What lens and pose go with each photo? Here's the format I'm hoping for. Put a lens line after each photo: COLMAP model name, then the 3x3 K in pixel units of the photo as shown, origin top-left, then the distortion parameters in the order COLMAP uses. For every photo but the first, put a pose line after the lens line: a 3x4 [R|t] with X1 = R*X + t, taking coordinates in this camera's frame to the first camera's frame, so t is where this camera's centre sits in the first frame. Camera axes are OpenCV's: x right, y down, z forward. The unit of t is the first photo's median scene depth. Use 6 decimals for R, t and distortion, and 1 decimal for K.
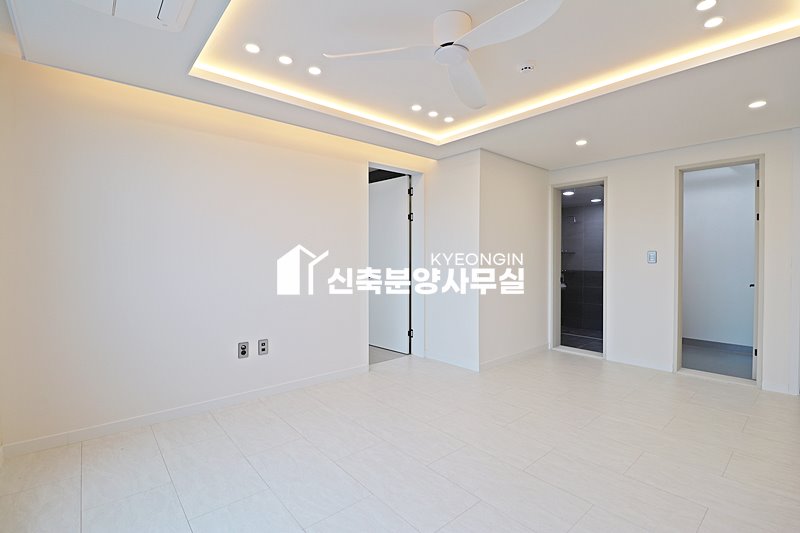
lens RADIAL K [[370.9, 0, 401.9], [0, 370.9, 262.6], [0, 0, 1]] dist [-0.005694, -0.010083]
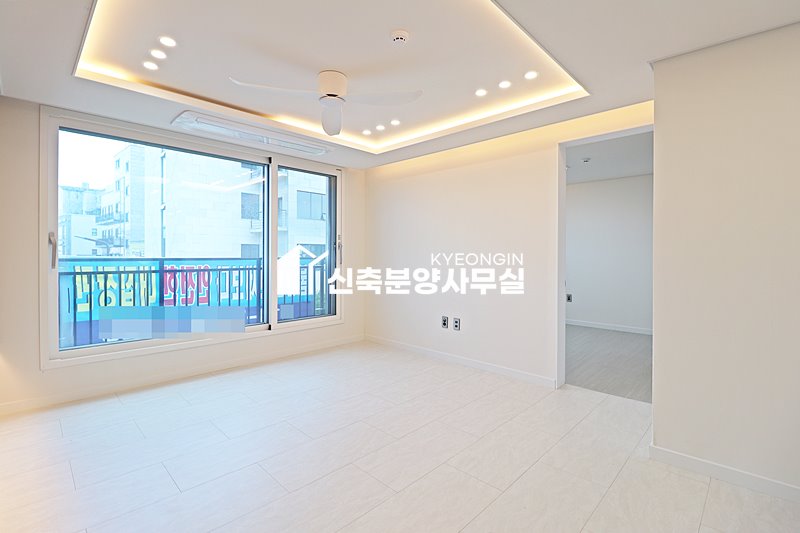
lens RADIAL K [[370.9, 0, 404.7], [0, 370.9, 257.5], [0, 0, 1]] dist [-0.005694, -0.010083]
pose [[0.102394, 0.008886, -0.994704, 0.727298], [-0.018567, 0.999803, 0.007020, -0.008190], [0.994571, 0.017750, 0.102539, 0.557947]]
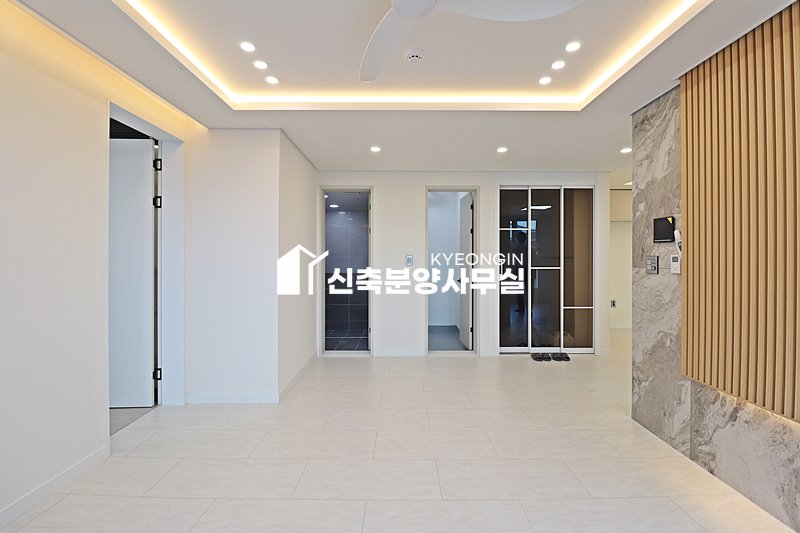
lens RADIAL K [[370.9, 0, 399.8], [0, 370.9, 258.6], [0, 0, 1]] dist [-0.005694, -0.010083]
pose [[0.650060, -0.000122, 0.759883, -0.230532], [0.011211, 0.999893, -0.009430, -0.009431], [-0.759800, 0.014649, 0.649992, 0.262768]]
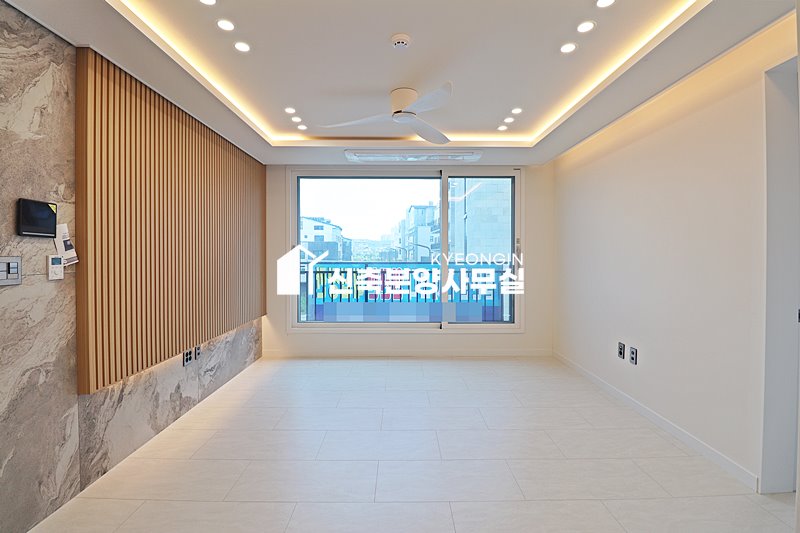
lens RADIAL K [[370.9, 0, 404.1], [0, 370.9, 258.3], [0, 0, 1]] dist [-0.005694, -0.010083]
pose [[-0.637912, 0.006492, -0.770082, 0.594376], [-0.012386, 0.999749, 0.018689, -0.026355], [0.770009, 0.021461, -0.637671, 0.935479]]
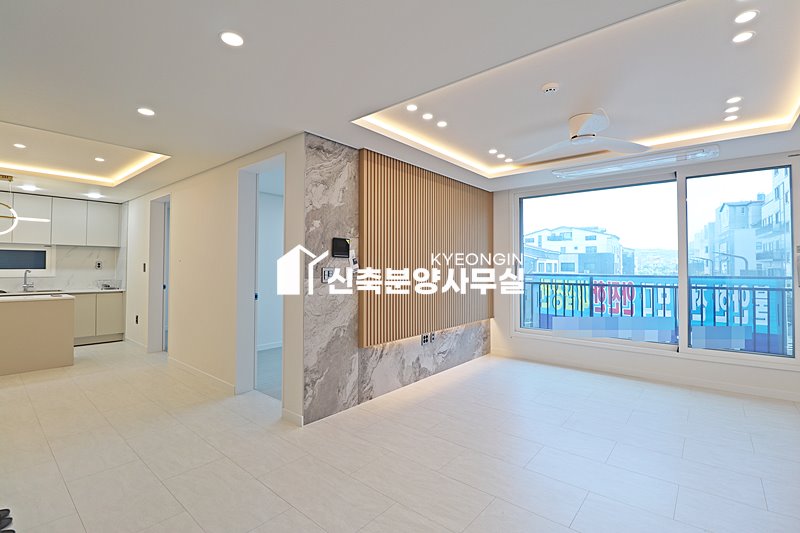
lens RADIAL K [[370.9, 0, 401.2], [0, 370.9, 259.2], [0, 0, 1]] dist [-0.005694, -0.010083]
pose [[-0.985977, -0.005740, -0.166780, 0.544435], [-0.004844, 0.999972, -0.005775, -0.029812], [0.166809, -0.004886, -0.985977, 1.159634]]
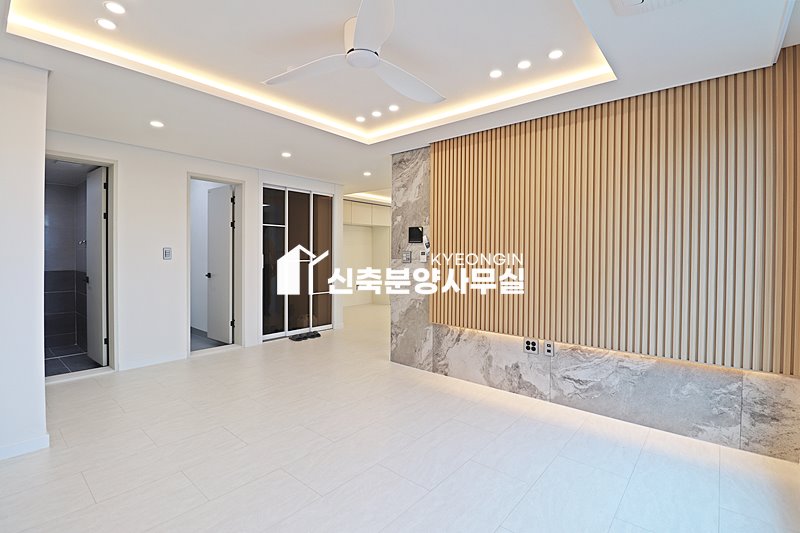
lens RADIAL K [[370.9, 0, 402.0], [0, 370.9, 259.1], [0, 0, 1]] dist [-0.005694, -0.010083]
pose [[-0.155841, -0.013606, 0.987688, -0.445952], [0.008504, 0.999850, 0.015115, -0.009250], [-0.987746, 0.010755, -0.155702, 0.522093]]
